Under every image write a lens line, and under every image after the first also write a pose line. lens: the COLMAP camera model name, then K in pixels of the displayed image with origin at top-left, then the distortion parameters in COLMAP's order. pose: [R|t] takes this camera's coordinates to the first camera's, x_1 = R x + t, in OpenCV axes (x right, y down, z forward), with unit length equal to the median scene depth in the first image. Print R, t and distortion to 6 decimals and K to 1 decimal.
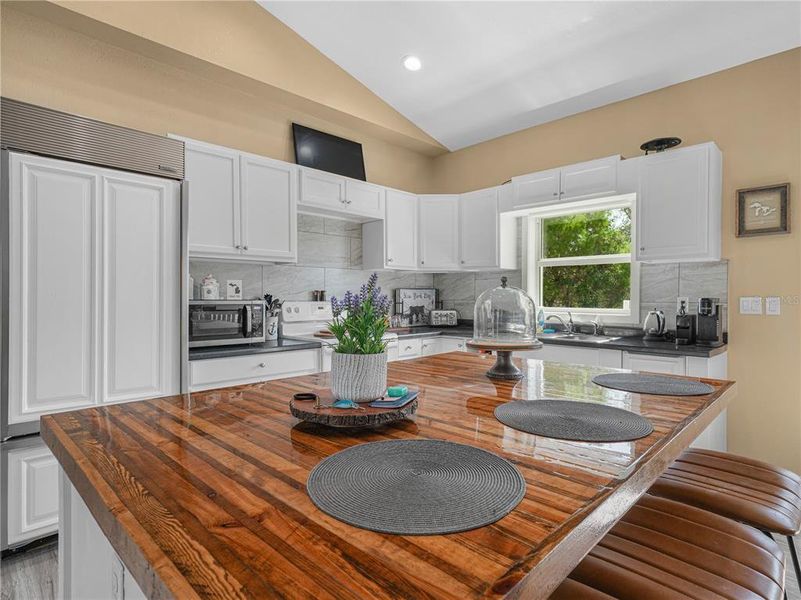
lens RADIAL K [[434.0, 0, 398.8], [0, 434.0, 300.2], [0, 0, 1]] dist [-0.005487, 0.000330]
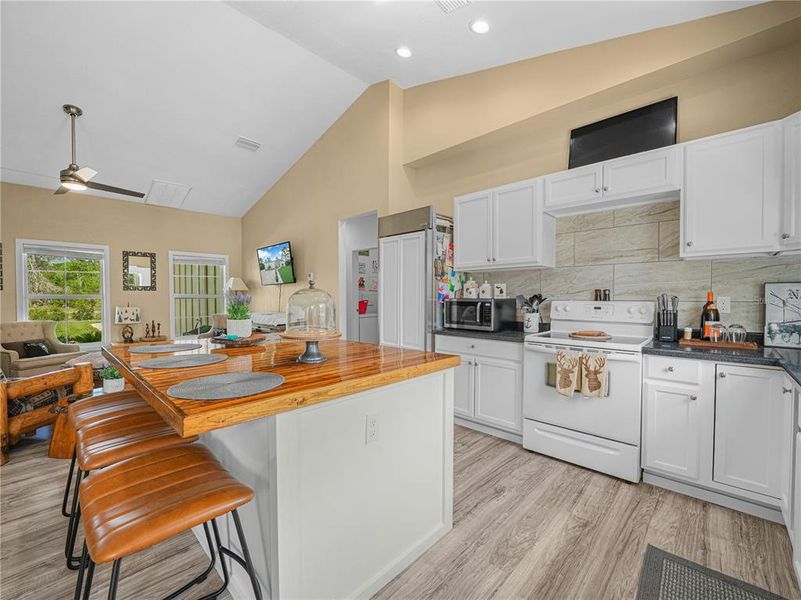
lens RADIAL K [[332.7, 0, 402.5], [0, 332.7, 298.5], [0, 0, 1]] dist [-0.000245, -0.000143]
pose [[0.036644, 0.009705, -0.999281, 0.520430], [-0.005426, 0.999940, 0.009513, -0.007380], [0.999314, 0.005074, 0.036695, 0.534726]]
